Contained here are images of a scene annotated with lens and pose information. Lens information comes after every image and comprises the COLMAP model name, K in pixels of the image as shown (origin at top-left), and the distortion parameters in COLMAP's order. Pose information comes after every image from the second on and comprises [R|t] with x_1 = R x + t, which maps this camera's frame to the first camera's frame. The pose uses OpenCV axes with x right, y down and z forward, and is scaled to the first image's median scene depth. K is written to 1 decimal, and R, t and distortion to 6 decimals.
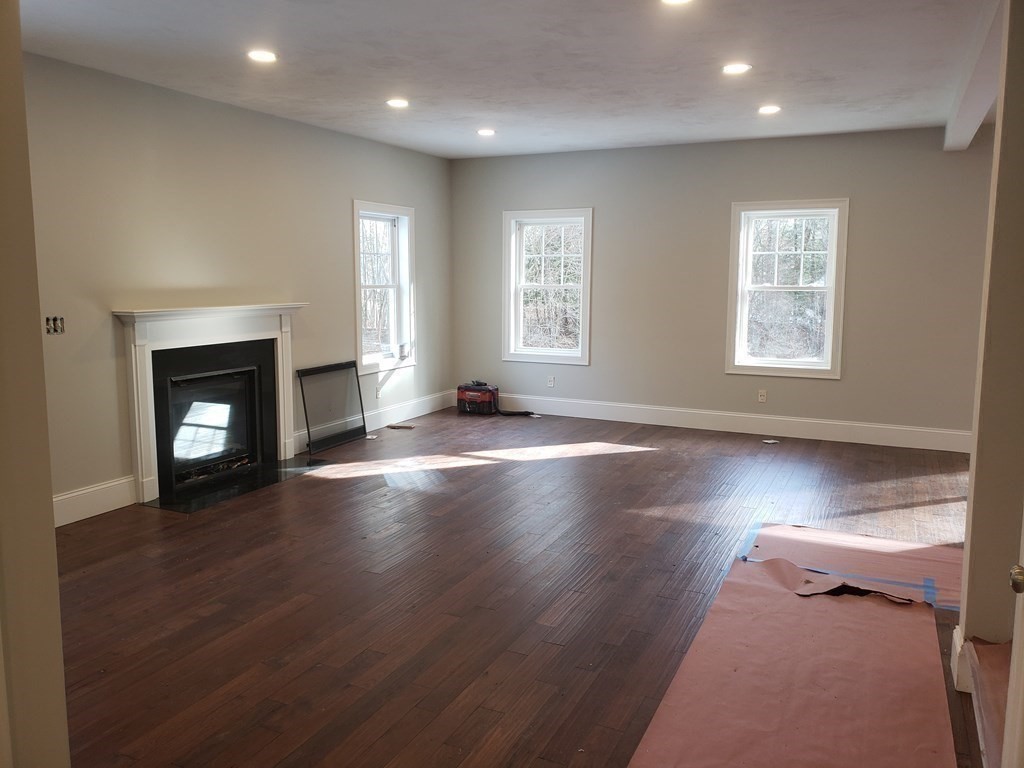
lens RADIAL K [[772.7, 0, 507.4], [0, 772.7, 374.6], [0, 0, 1]] dist [0.072124, -0.105960]
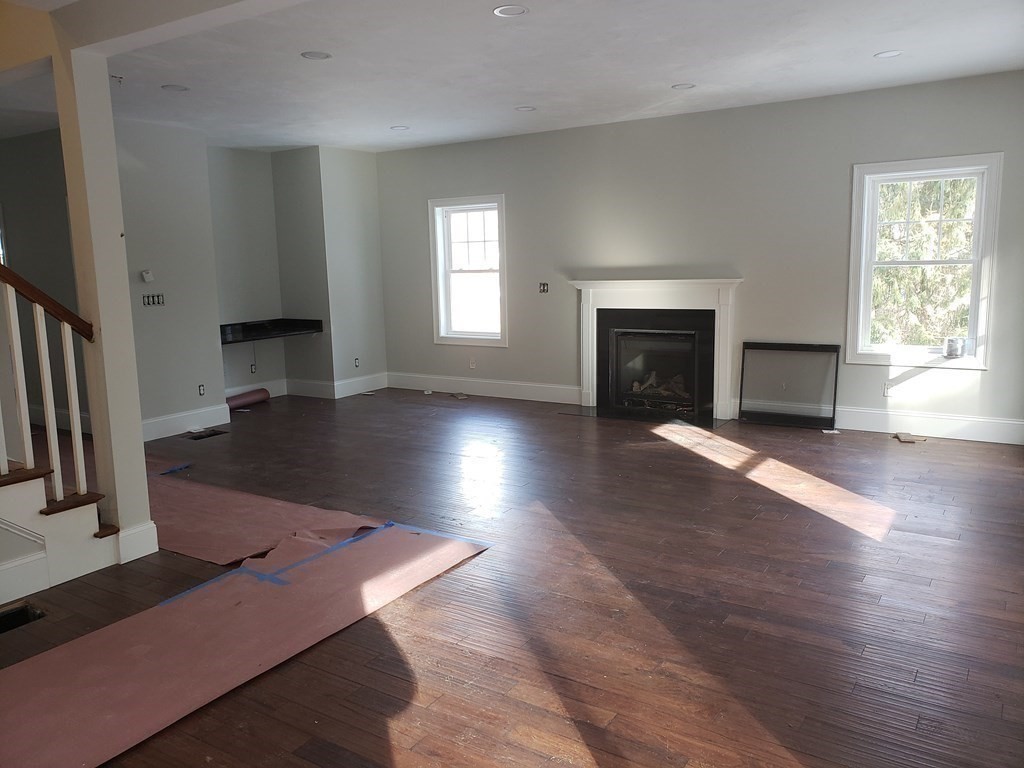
lens RADIAL K [[772.7, 0, 507.4], [0, 772.7, 374.6], [0, 0, 1]] dist [0.072124, -0.105960]
pose [[-0.162702, 0.138737, -0.976873, 0.810033], [-0.100891, 0.982536, 0.156345, -0.093997], [0.981504, 0.123995, -0.145863, 0.830859]]
